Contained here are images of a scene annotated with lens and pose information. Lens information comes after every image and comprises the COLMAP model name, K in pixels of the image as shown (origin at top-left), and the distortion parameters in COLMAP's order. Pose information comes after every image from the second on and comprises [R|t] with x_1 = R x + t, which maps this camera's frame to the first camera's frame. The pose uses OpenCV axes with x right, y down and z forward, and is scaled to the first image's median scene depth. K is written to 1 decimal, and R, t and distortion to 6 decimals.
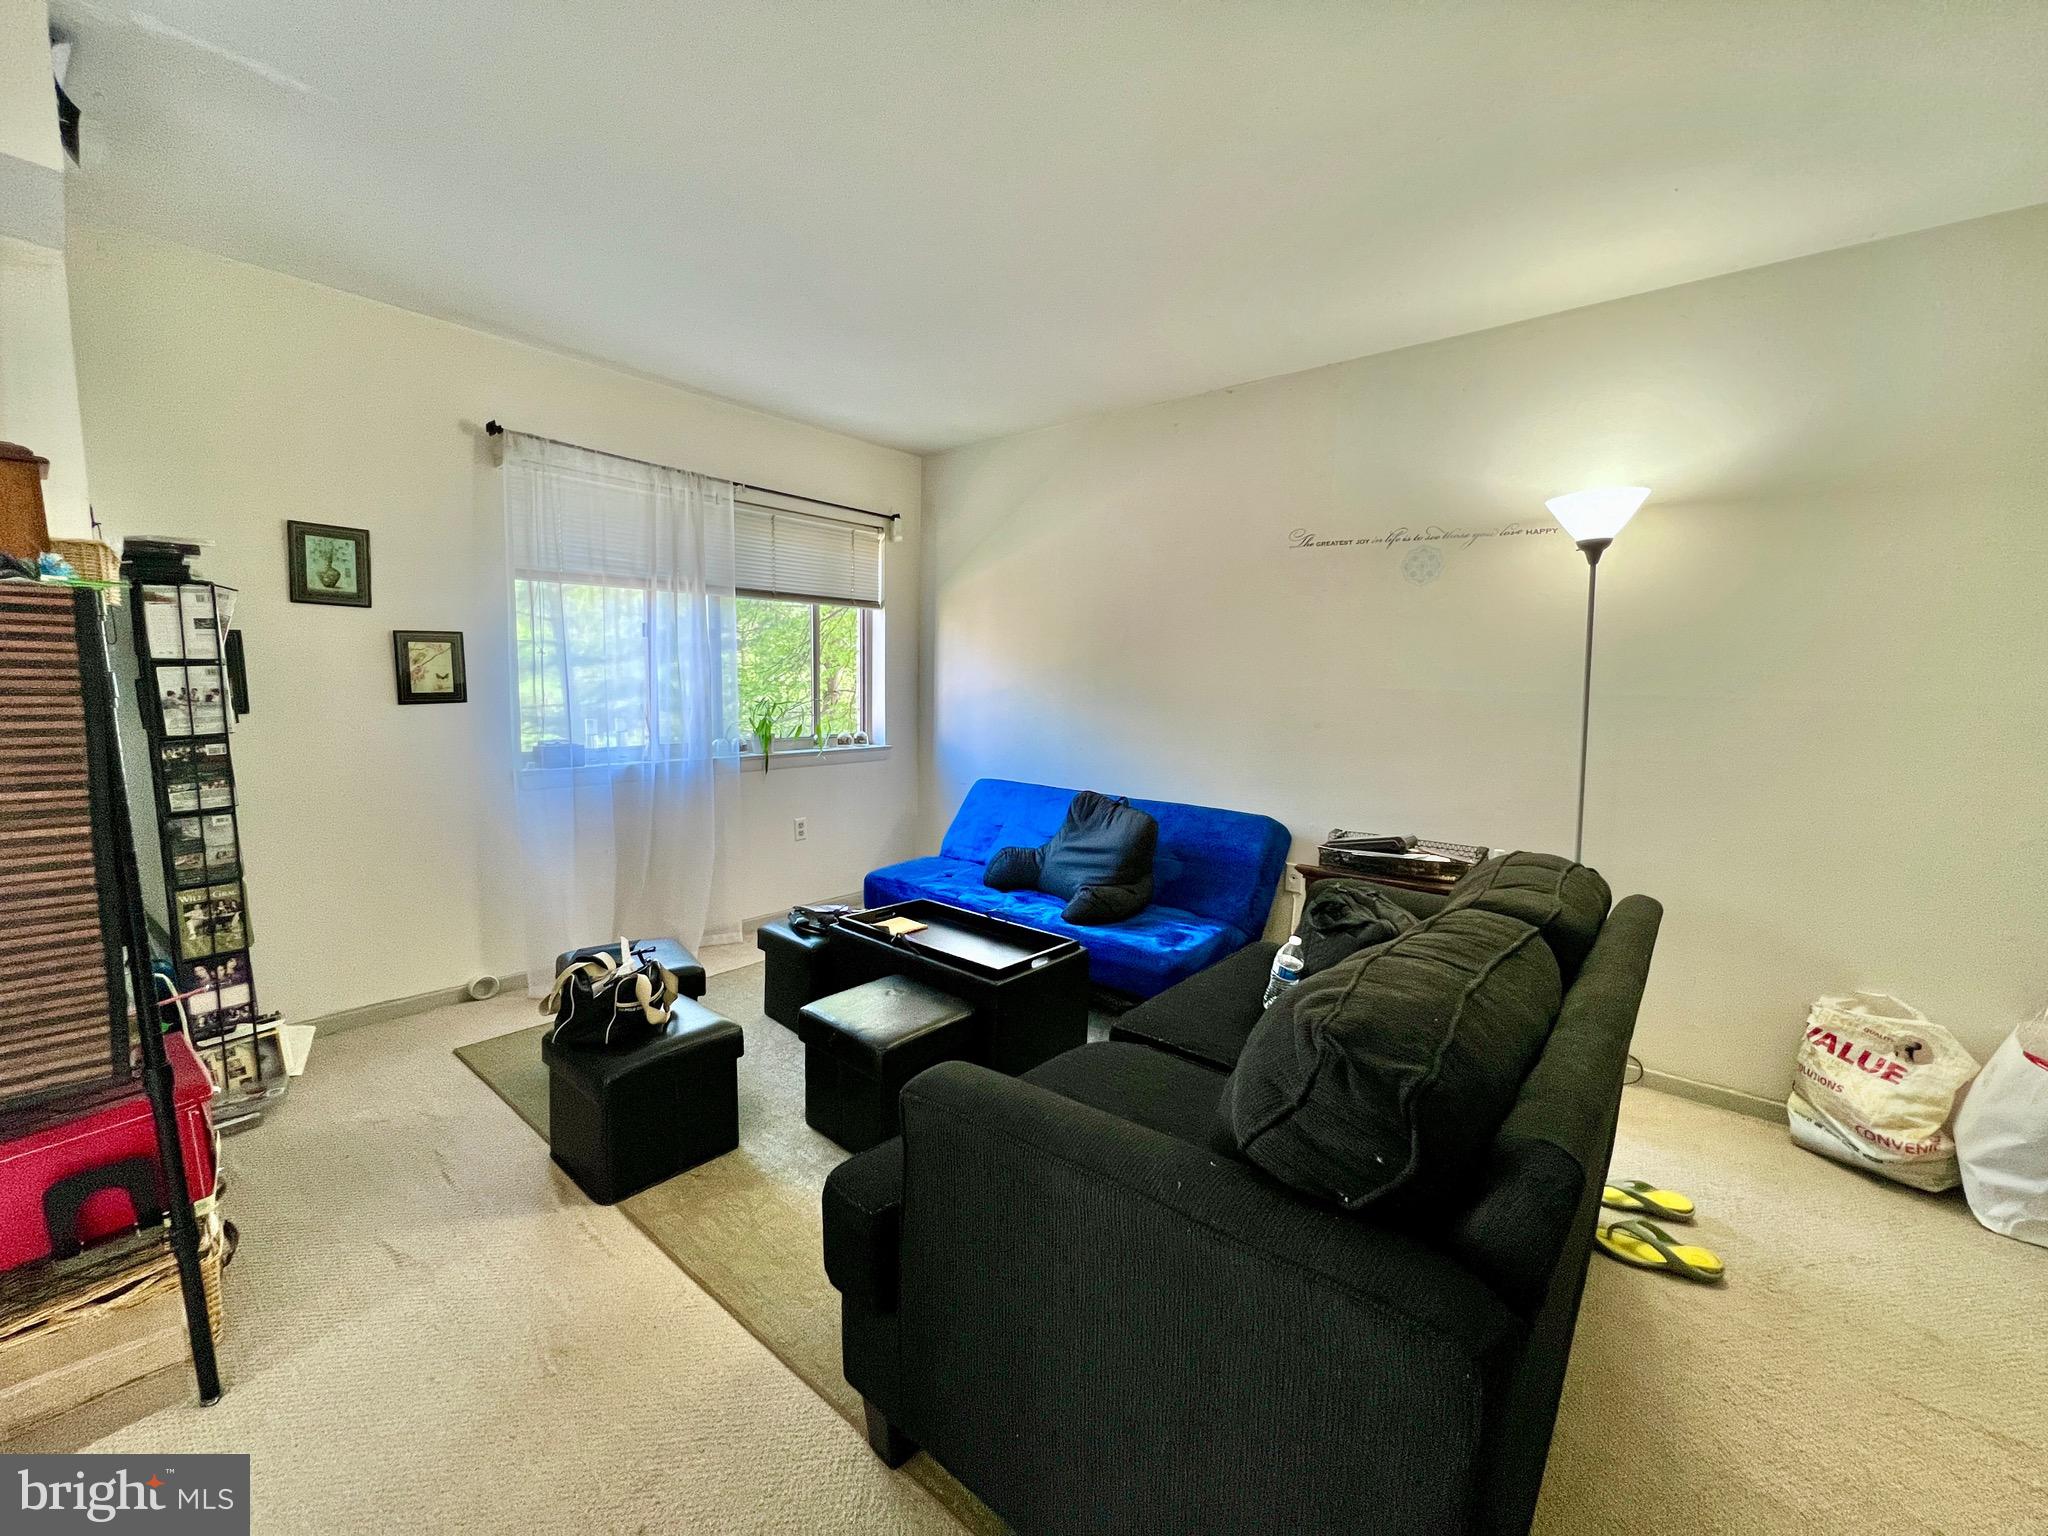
lens RADIAL K [[817.0, 0, 1018.2], [0, 817.0, 765.9], [0, 0, 1]] dist [-0.001607, 0.000145]
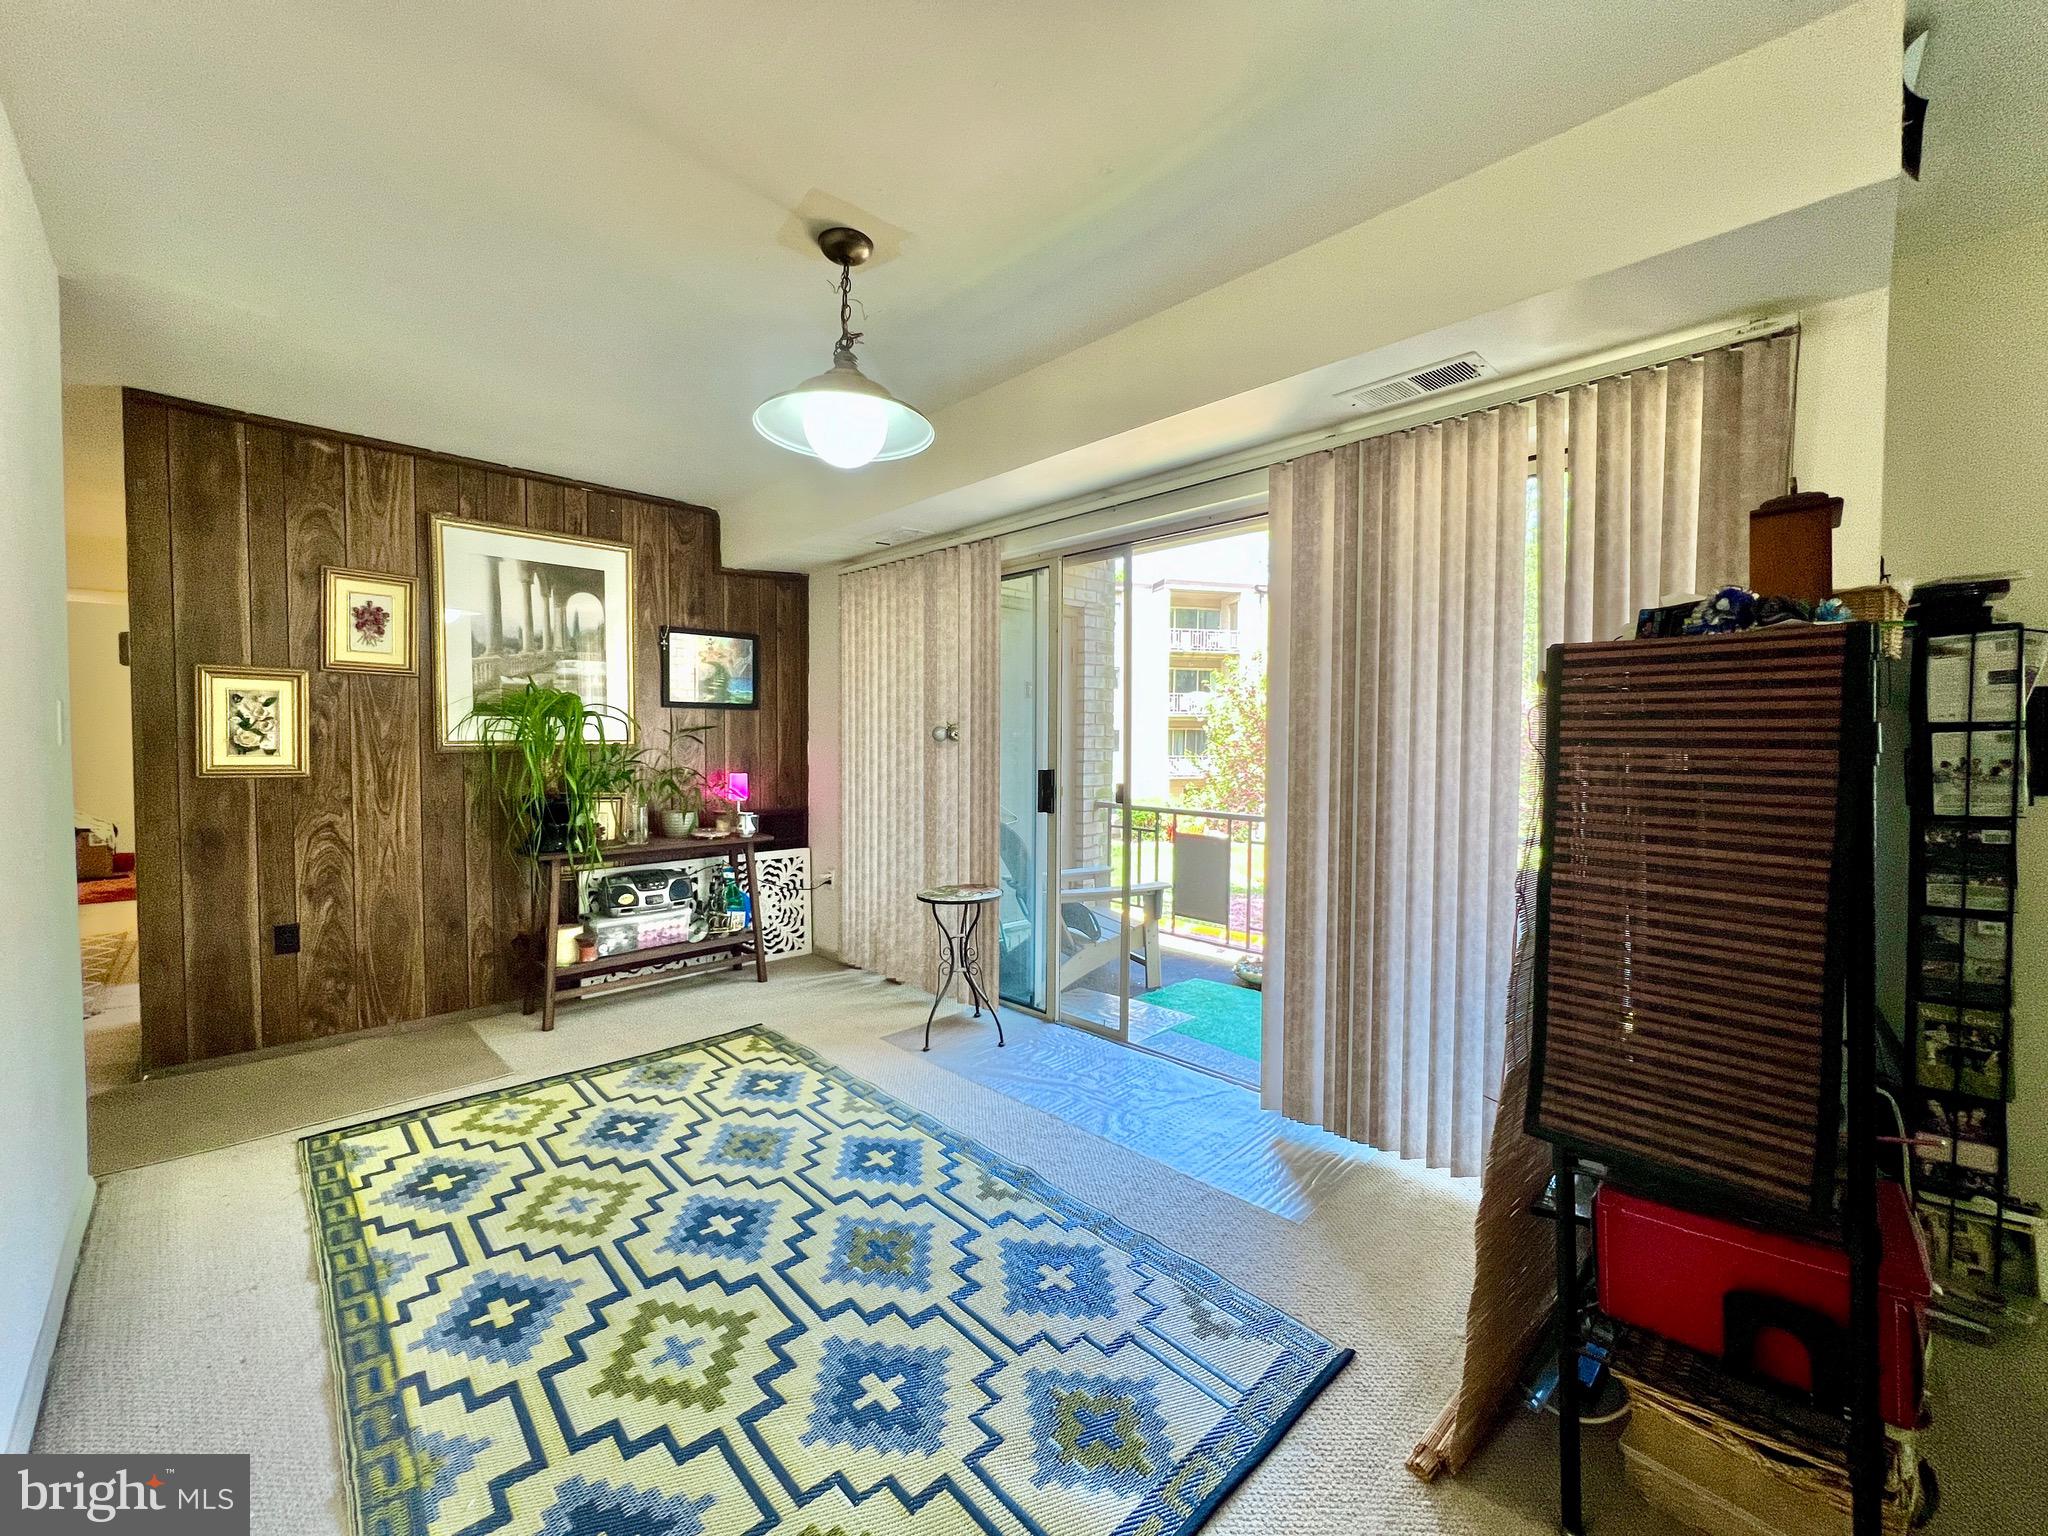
lens RADIAL K [[816.3, 0, 1020.5], [0, 816.3, 764.7], [0, 0, 1]] dist [-0.002504, 0.000113]
pose [[-0.078378, 0.010934, -0.996864, -0.126337], [-0.118118, 0.992795, 0.020176, 0.005625], [0.989902, 0.119329, -0.076521, 0.118804]]
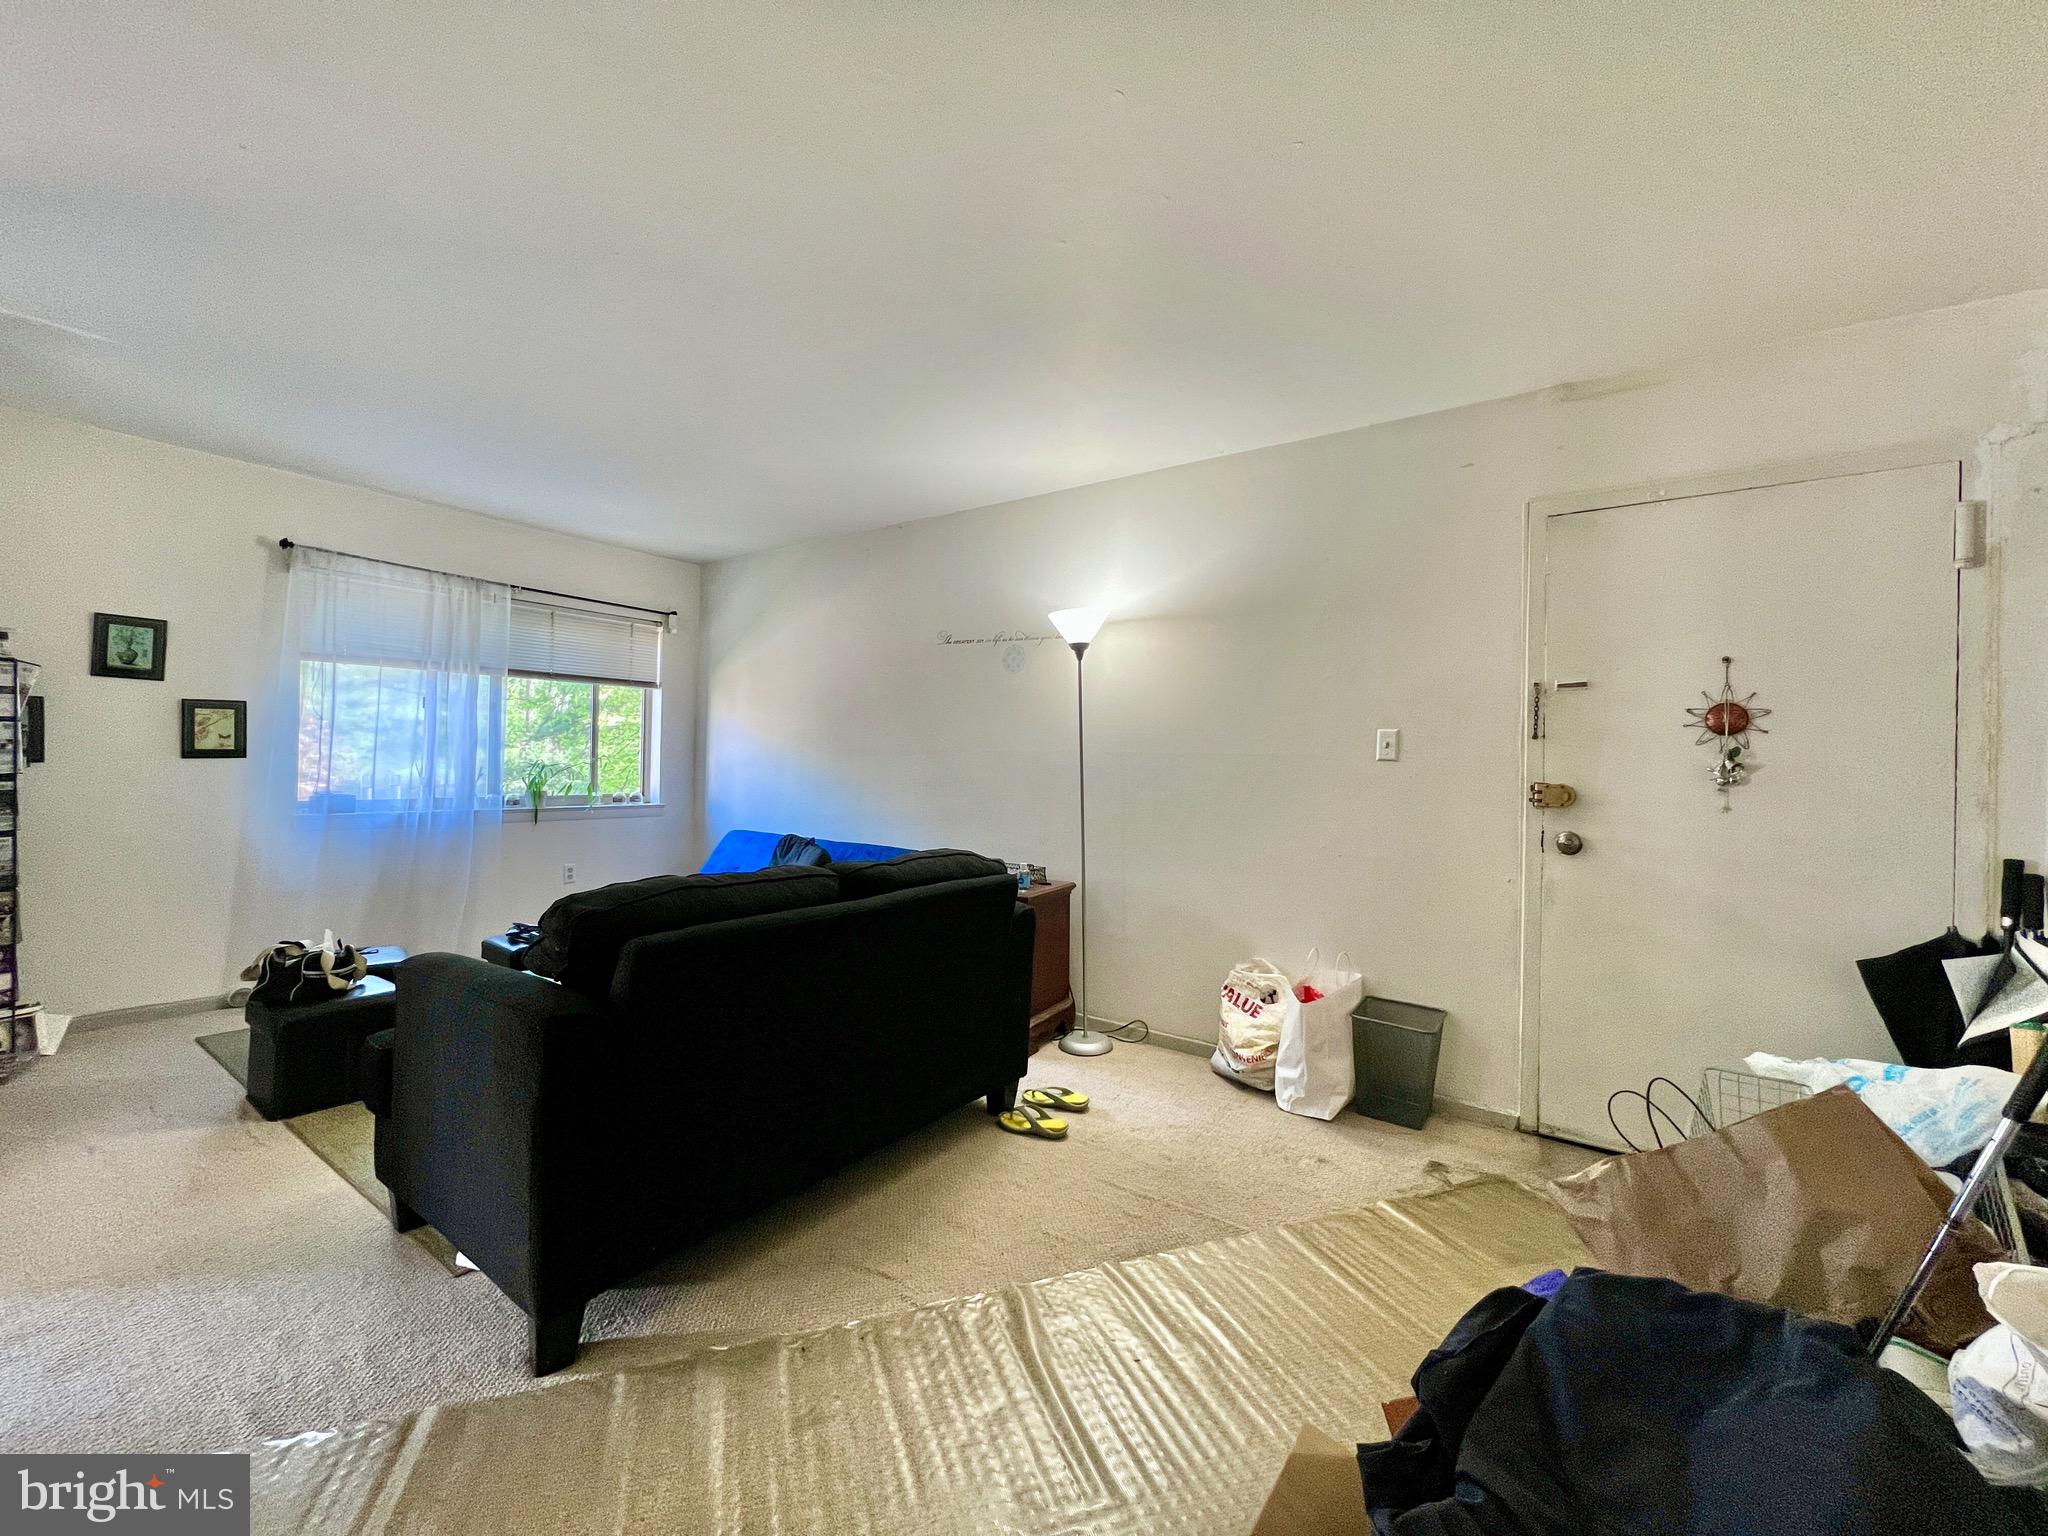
lens RADIAL K [[817.0, 0, 1018.2], [0, 817.0, 765.9], [0, 0, 1]] dist [-0.001607, 0.000145]
pose [[0.996820, 0.003296, 0.079618, 0.497800], [0.005007, 0.994579, -0.103862, 0.087226], [-0.079528, 0.103930, 0.991400, -0.399085]]
